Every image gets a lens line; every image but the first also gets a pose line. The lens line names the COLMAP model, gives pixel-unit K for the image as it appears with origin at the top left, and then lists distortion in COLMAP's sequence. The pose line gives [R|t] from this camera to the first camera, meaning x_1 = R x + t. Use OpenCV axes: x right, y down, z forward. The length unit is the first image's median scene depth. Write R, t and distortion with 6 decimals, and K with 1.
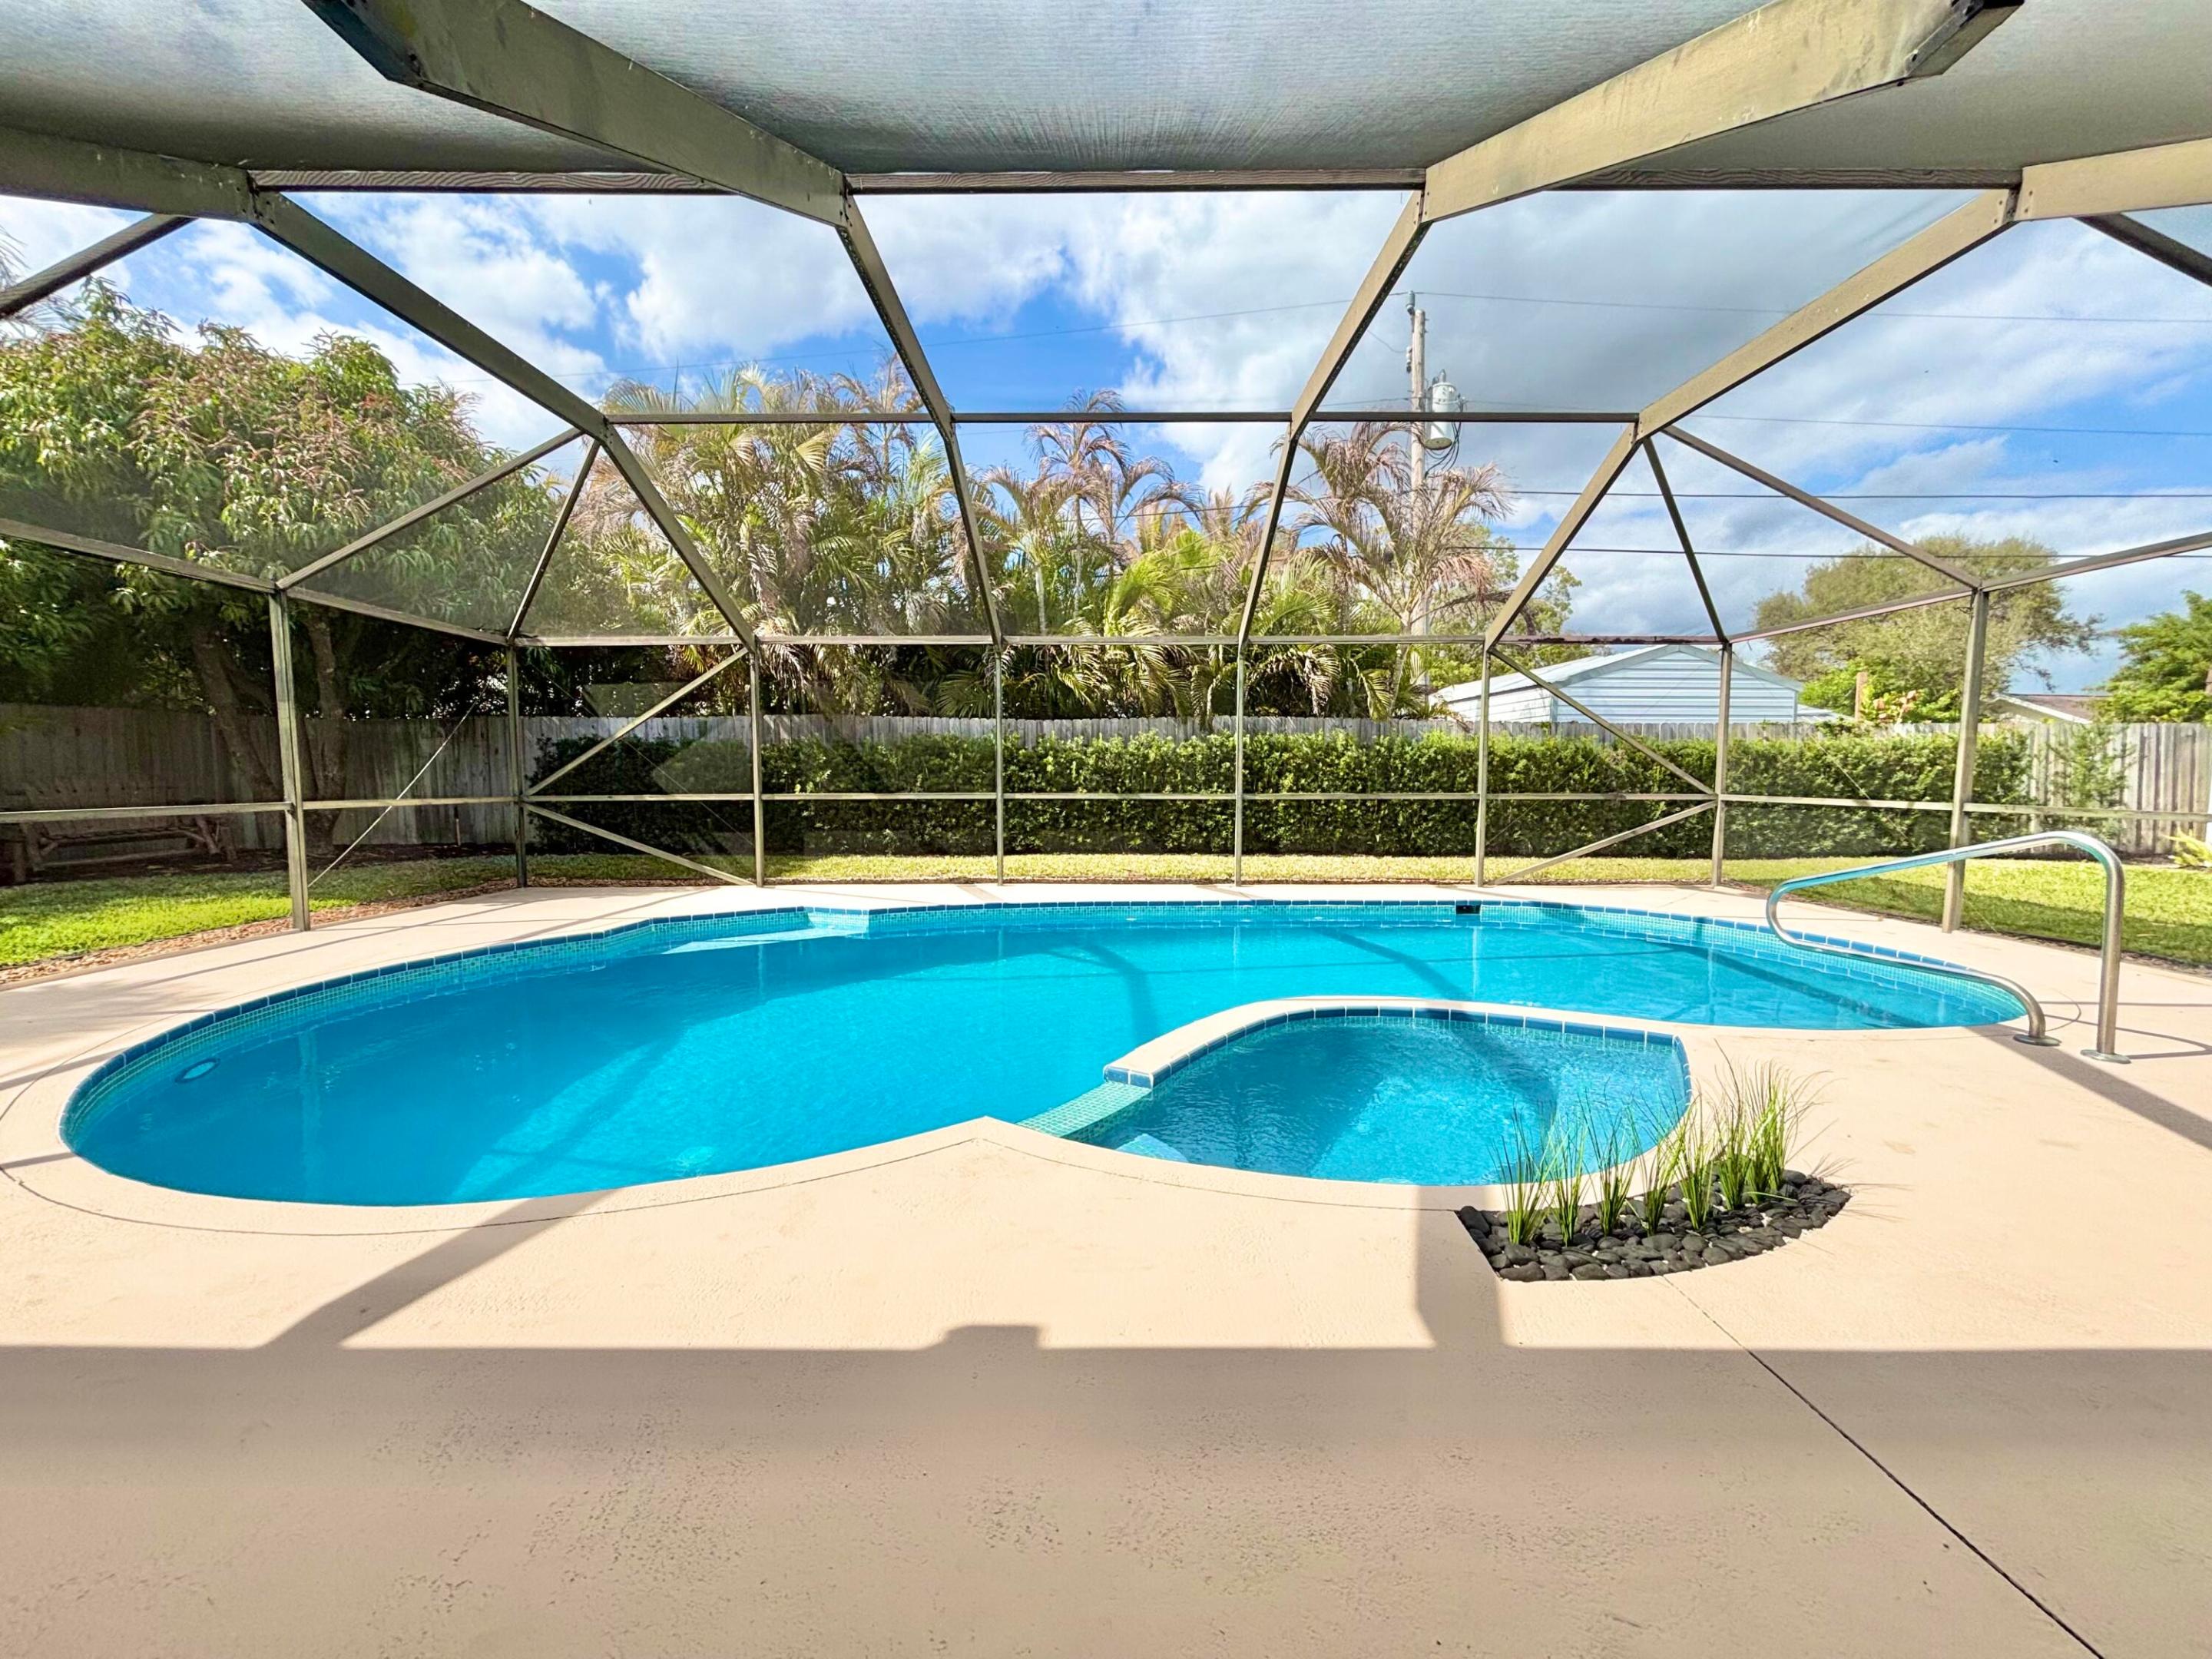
lens RADIAL K [[886.2, 0, 1108.6], [0, 886.2, 832.2], [0, 0, 1]] dist [-0.006098, 0.001211]
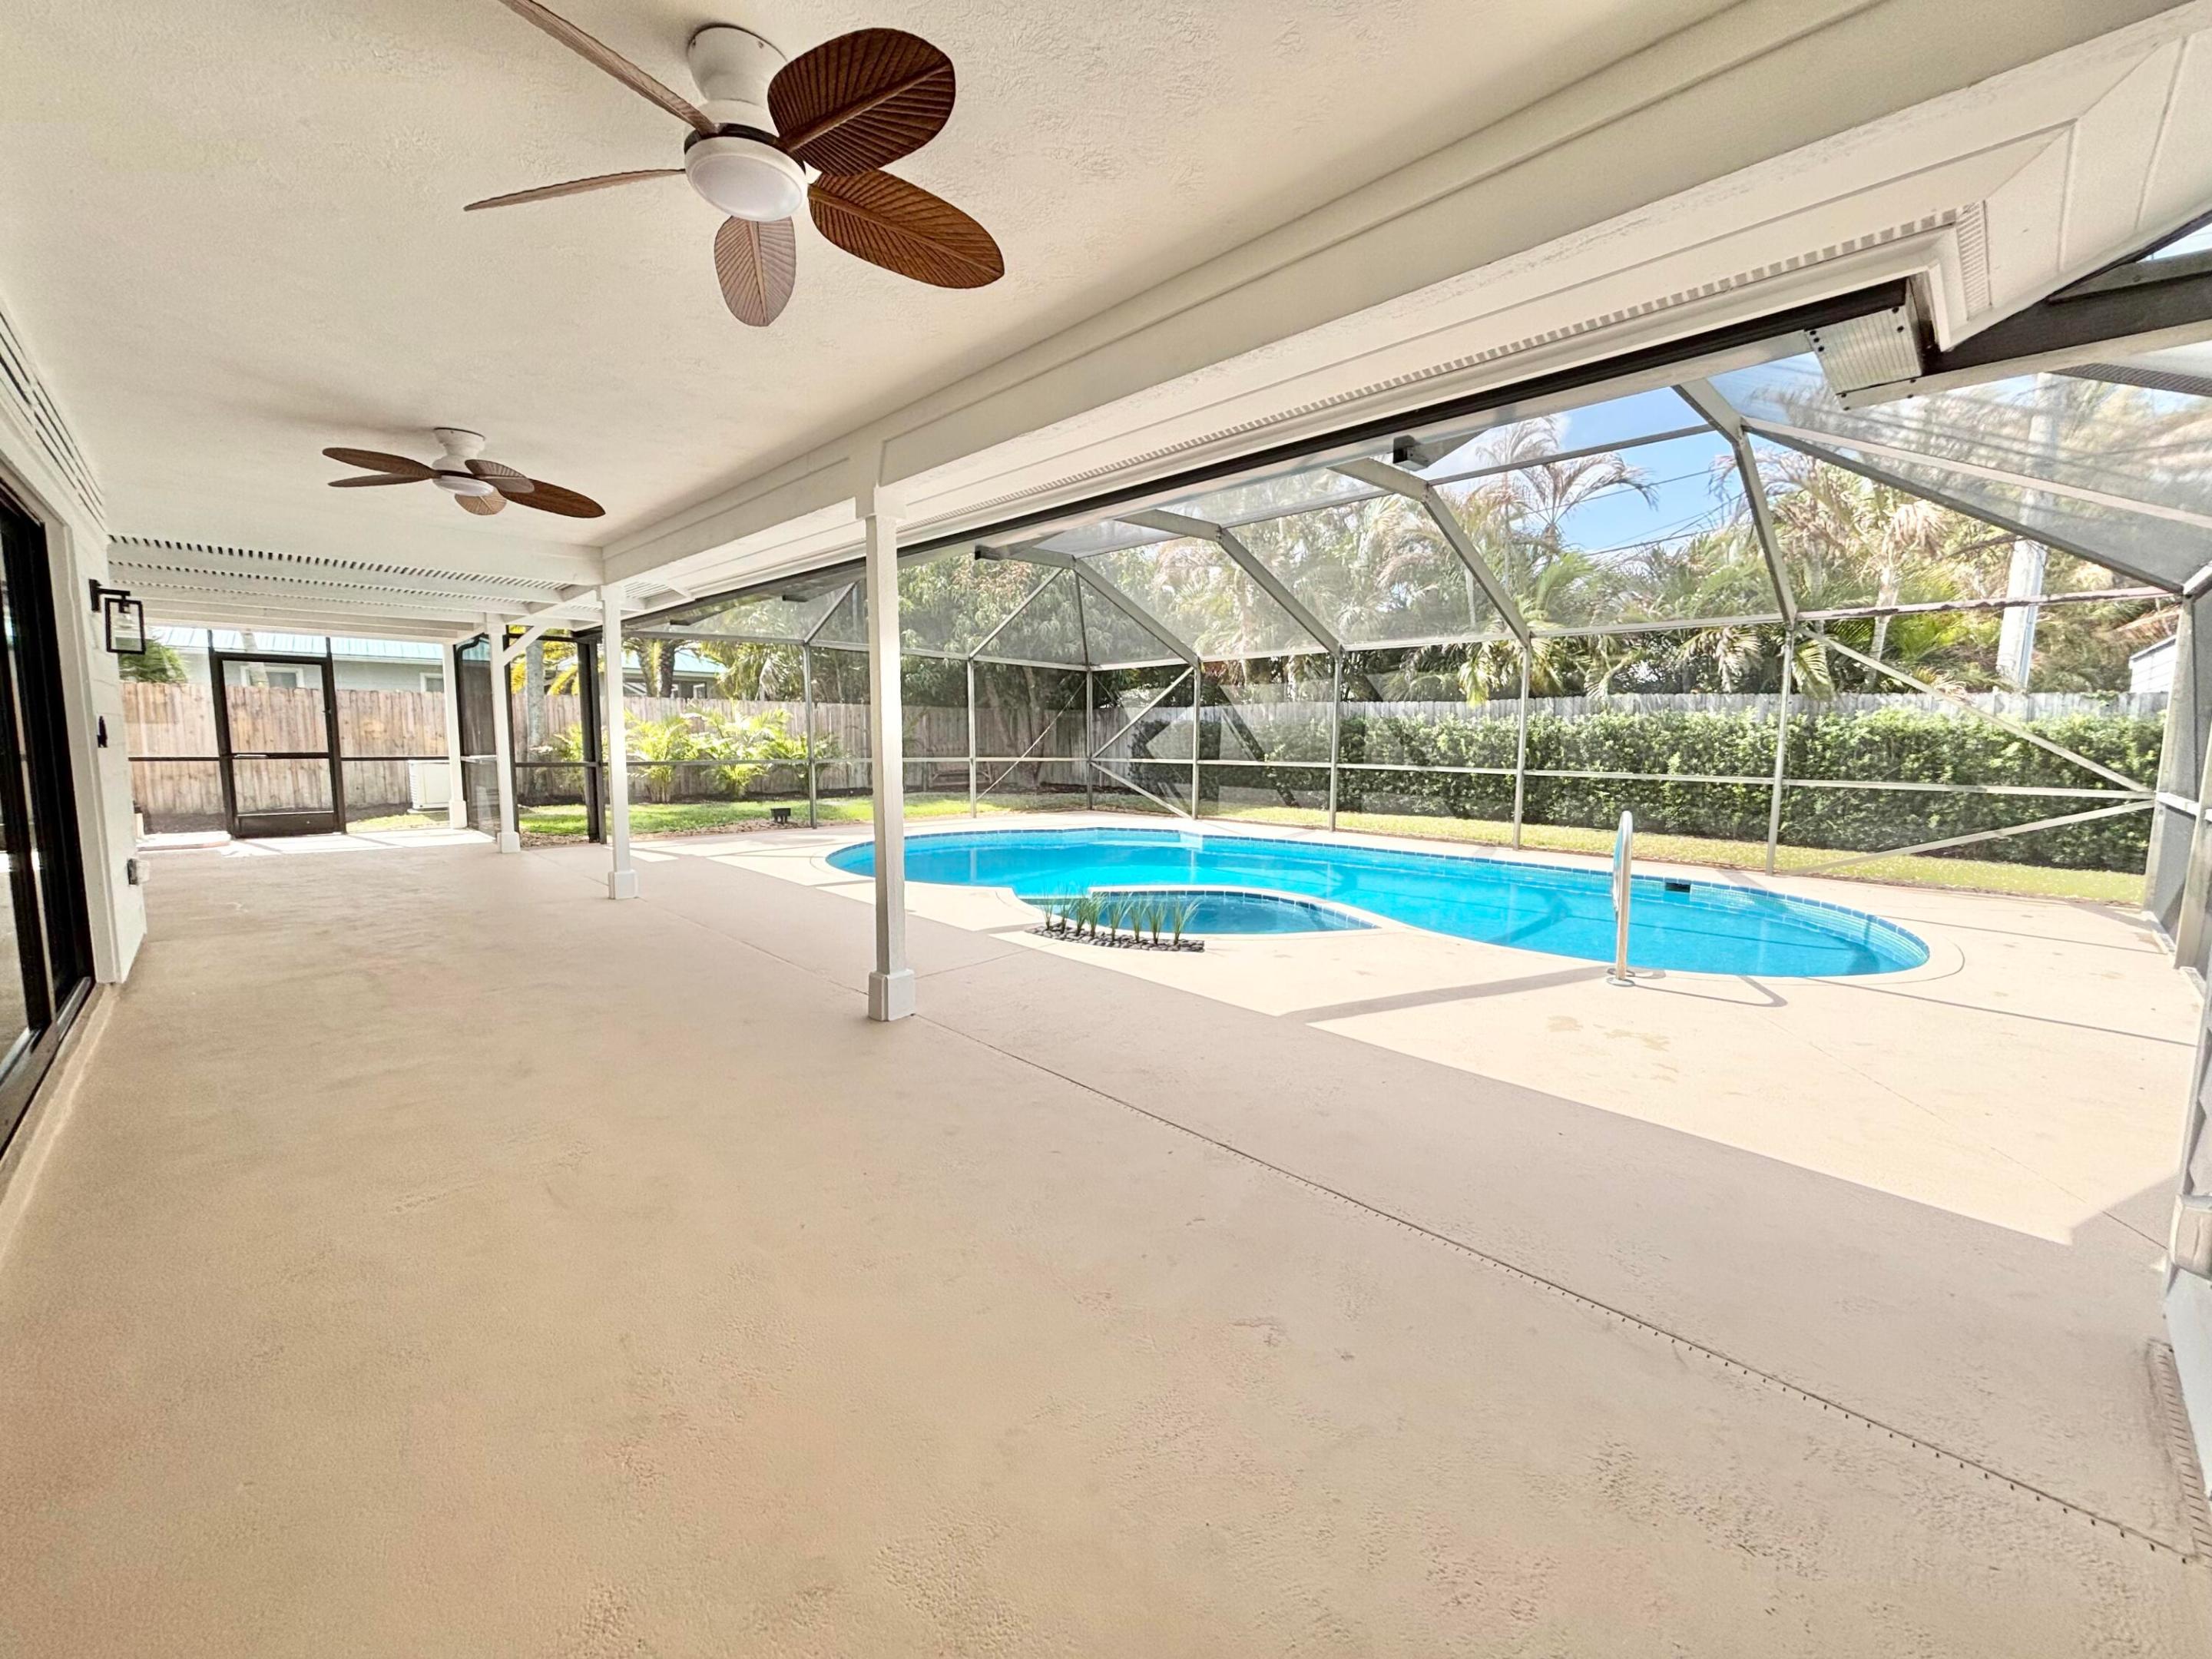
lens RADIAL K [[886.2, 0, 1109.3], [0, 886.2, 831.6], [0, 0, 1]] dist [-0.006098, 0.001211]
pose [[0.700537, 0.083084, -0.708763, 0.465224], [-0.058369, 0.996543, 0.059128, -0.000720], [0.711225, -0.000052, 0.702965, -0.147554]]
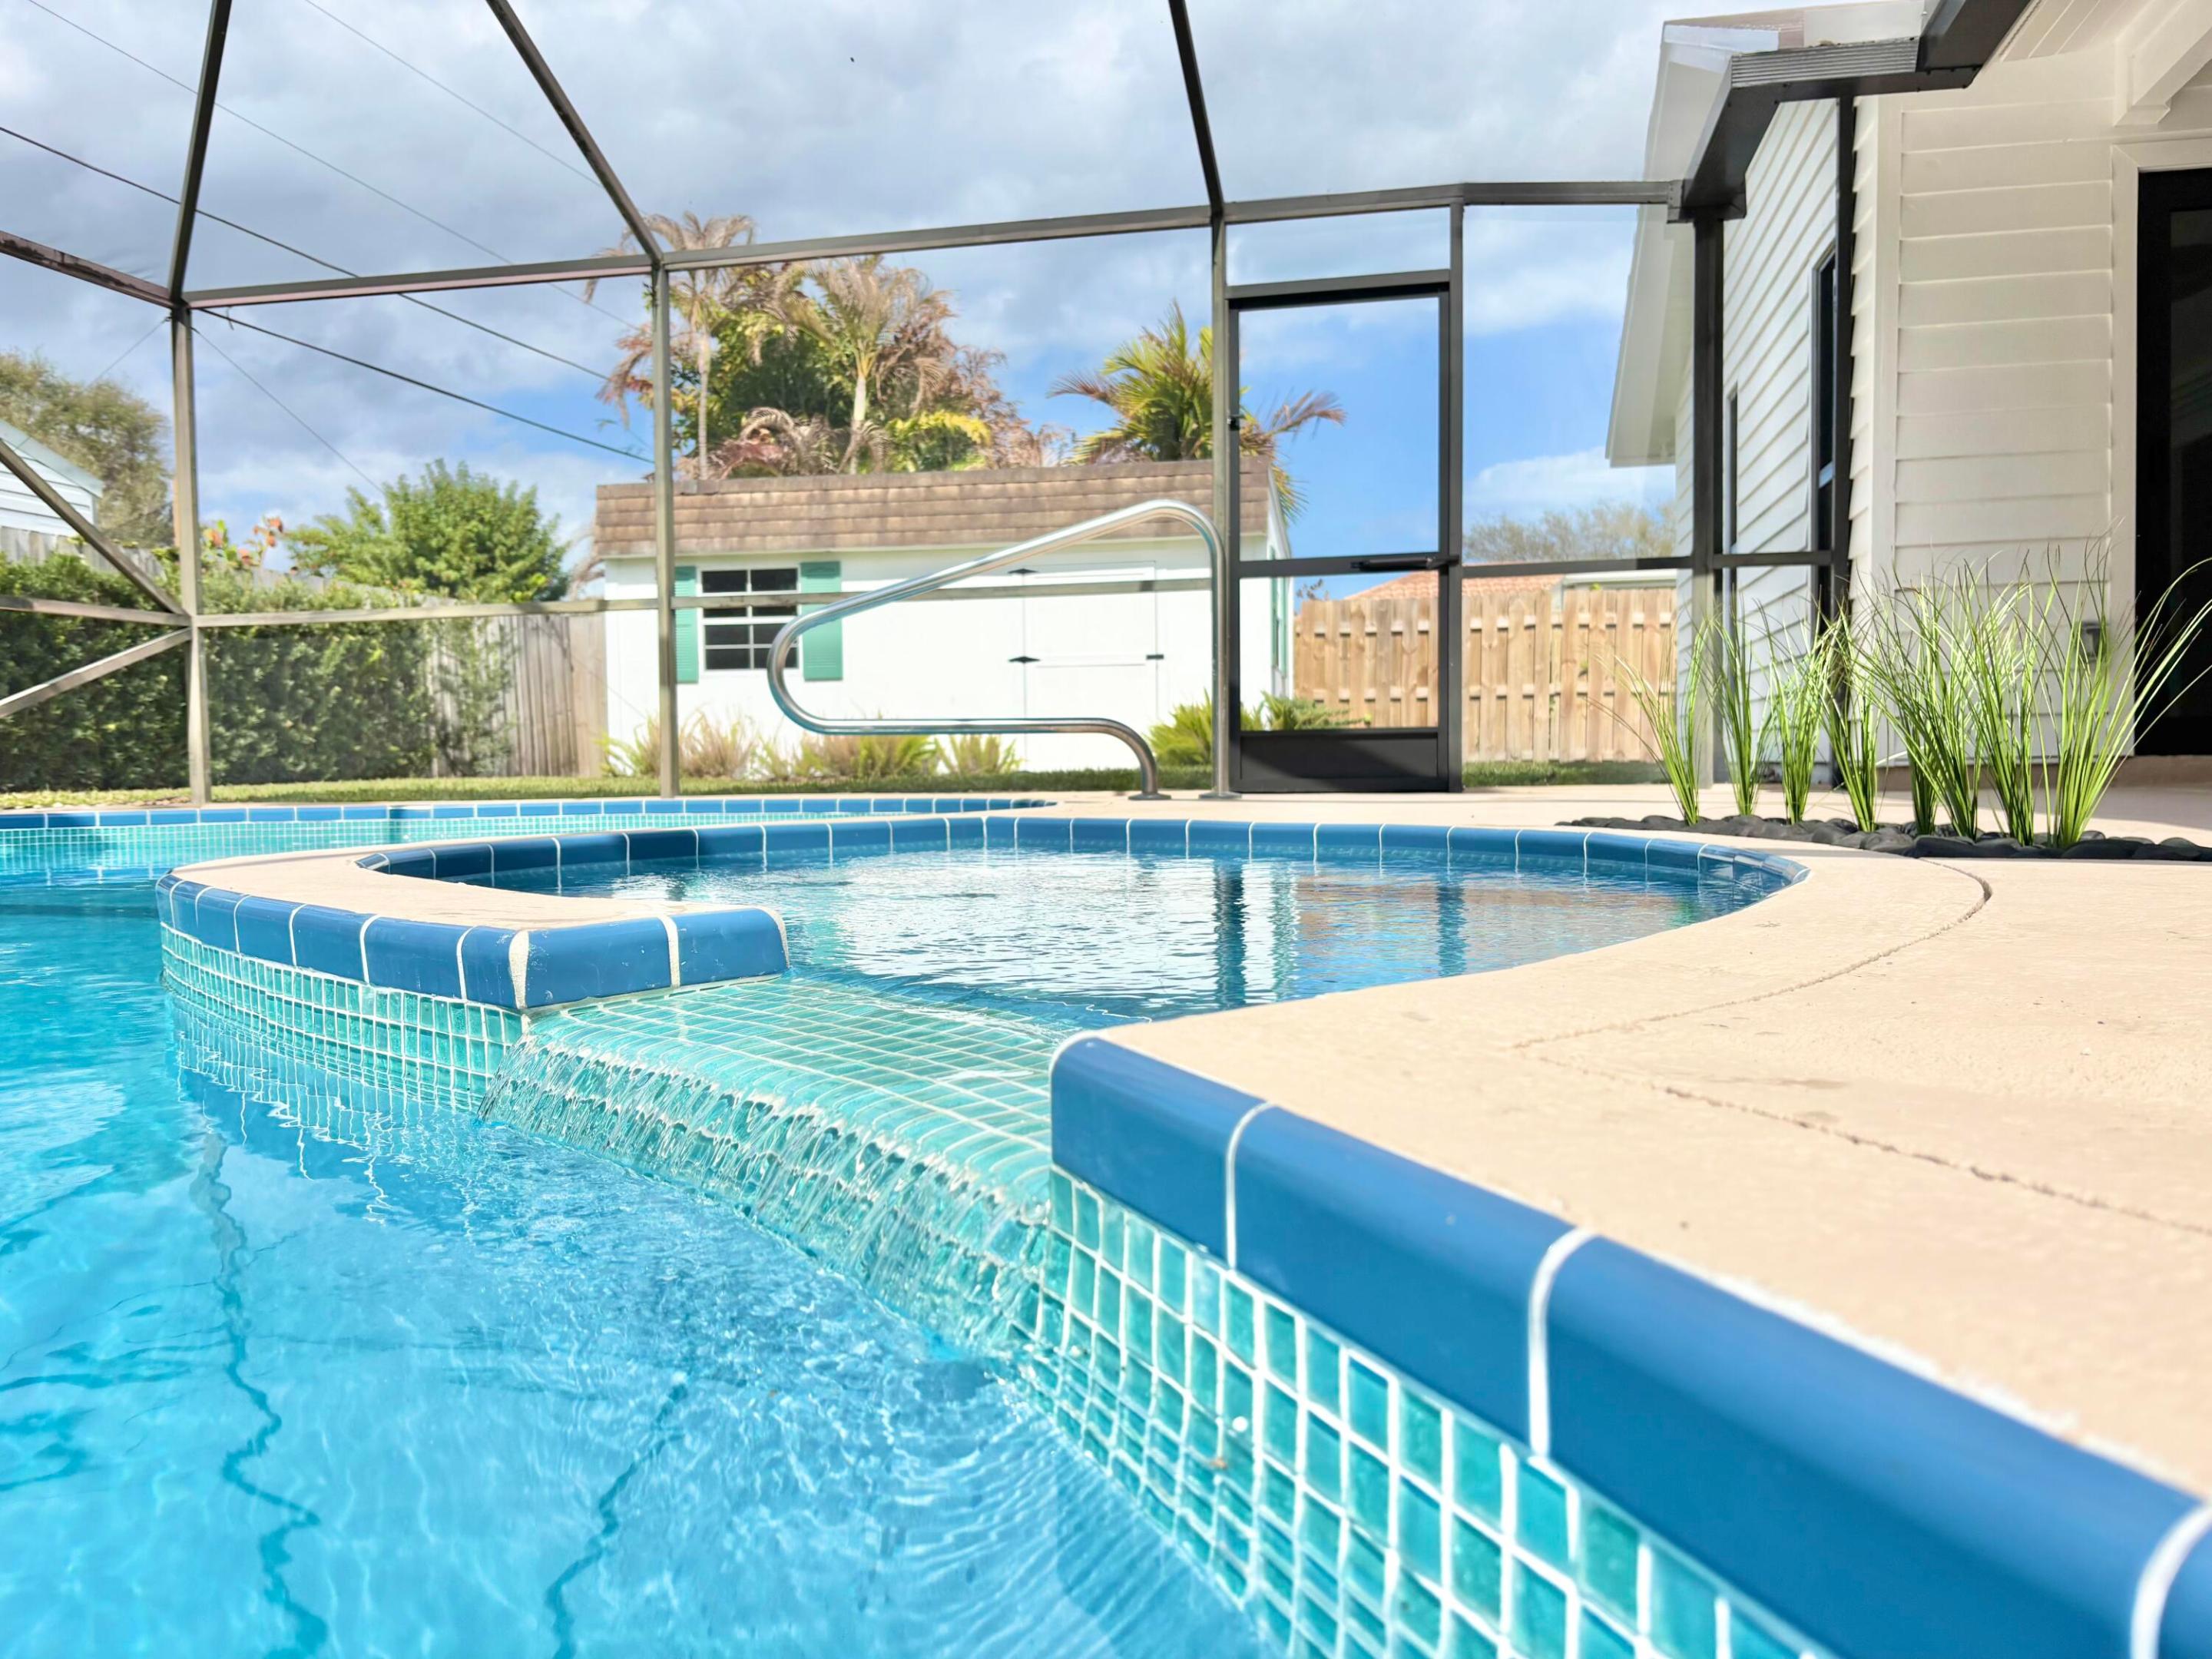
lens RADIAL K [[1679.3, 0, 1113.2], [0, 1679.3, 835.3], [0, 0, 1]] dist [-0.006976, -0.016943]
pose [[0.208906, -0.045242, 0.976889, -0.084735], [0.085522, 0.995947, 0.027836, 0.074598], [-0.974189, 0.077730, 0.211929, 0.246125]]
